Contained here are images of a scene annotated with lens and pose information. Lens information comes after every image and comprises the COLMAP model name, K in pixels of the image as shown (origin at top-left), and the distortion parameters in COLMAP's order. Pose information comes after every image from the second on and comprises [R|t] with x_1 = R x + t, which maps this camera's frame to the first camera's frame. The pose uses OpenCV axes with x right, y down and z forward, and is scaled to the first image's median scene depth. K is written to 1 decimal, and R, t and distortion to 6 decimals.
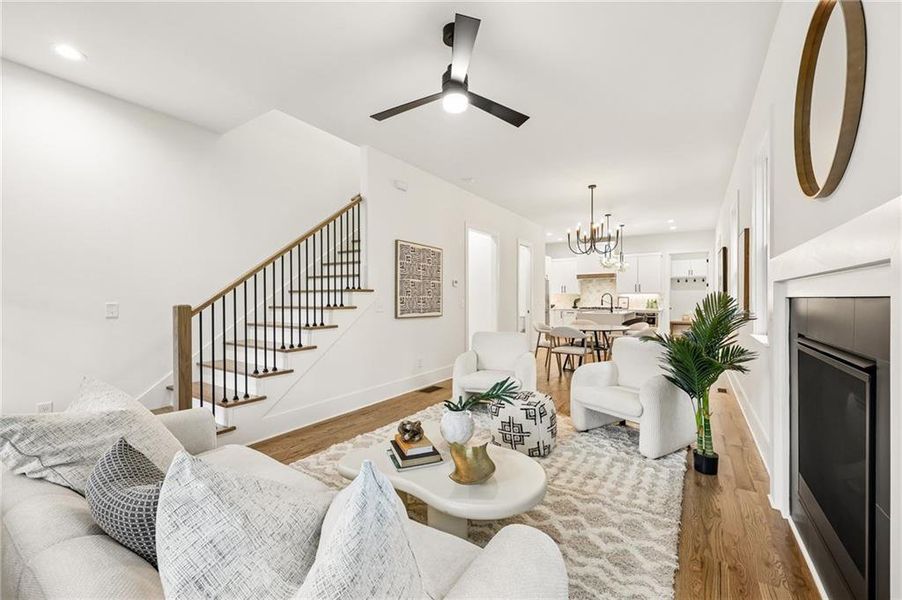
lens RADIAL K [[358.7, 0, 451.0], [0, 358.7, 300.0], [0, 0, 1]] dist [0.001253, -0.000084]
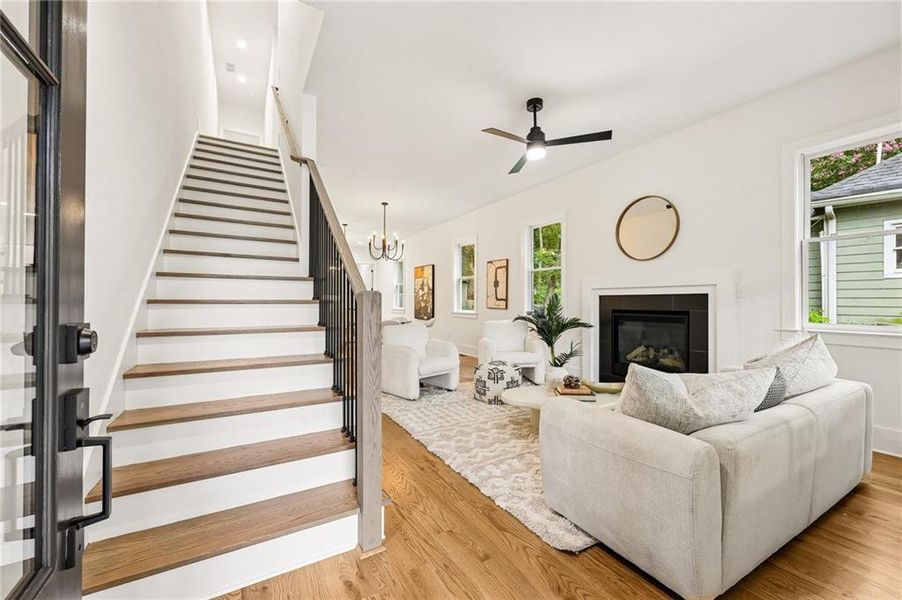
lens RADIAL K [[358.7, 0, 451.0], [0, 358.7, 300.0], [0, 0, 1]] dist [0.001253, -0.000084]
pose [[0.432465, 0.011057, 0.901583, -0.320807], [-0.003140, 0.999937, -0.010757, 0.009388], [-0.901645, 0.001821, 0.432473, 0.157261]]
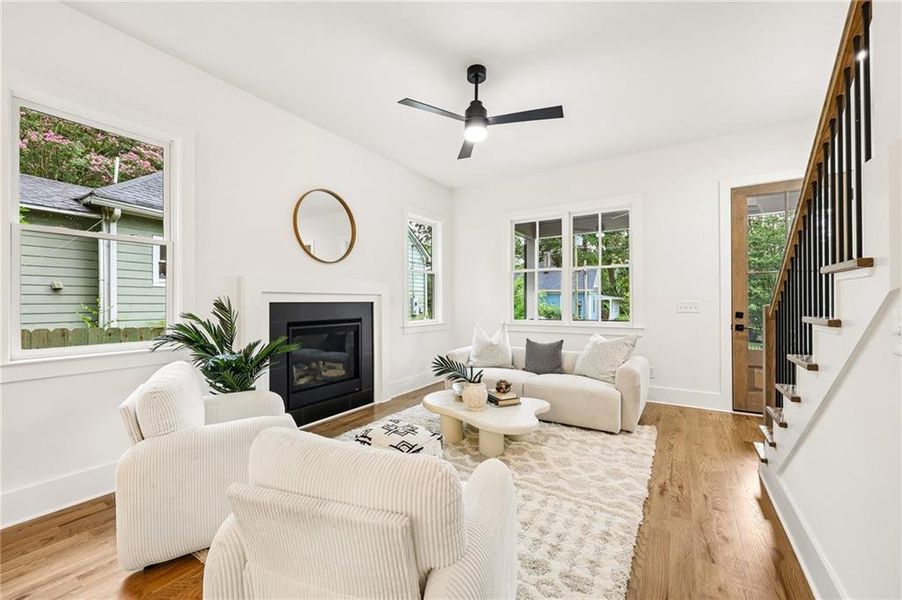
lens RADIAL K [[358.7, 0, 451.0], [0, 358.7, 300.0], [0, 0, 1]] dist [0.001253, -0.000084]
pose [[-0.999698, 0.013060, -0.020811, 0.027126], [0.013135, 0.999908, -0.003457, -0.001105], [0.020764, -0.003729, -0.999777, 0.495198]]
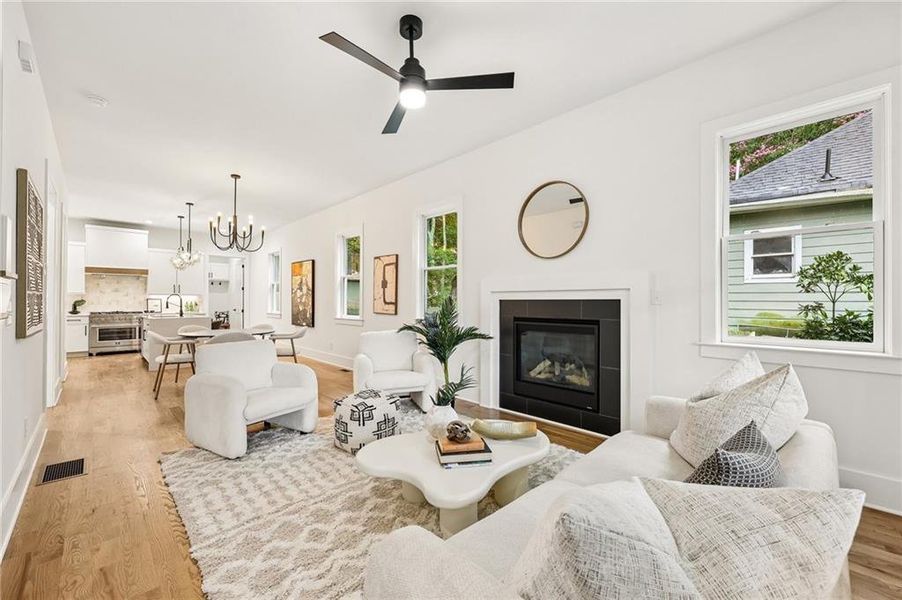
lens RADIAL K [[363.5, 0, 448.3], [0, 363.5, 299.9], [0, 0, 1]] dist [-0.000653, -0.000285]
pose [[0.202715, 0.011188, 0.979174, -0.214592], [-0.001899, 0.999937, -0.011032, 0.002378], [-0.979236, 0.000377, 0.202724, 0.160029]]
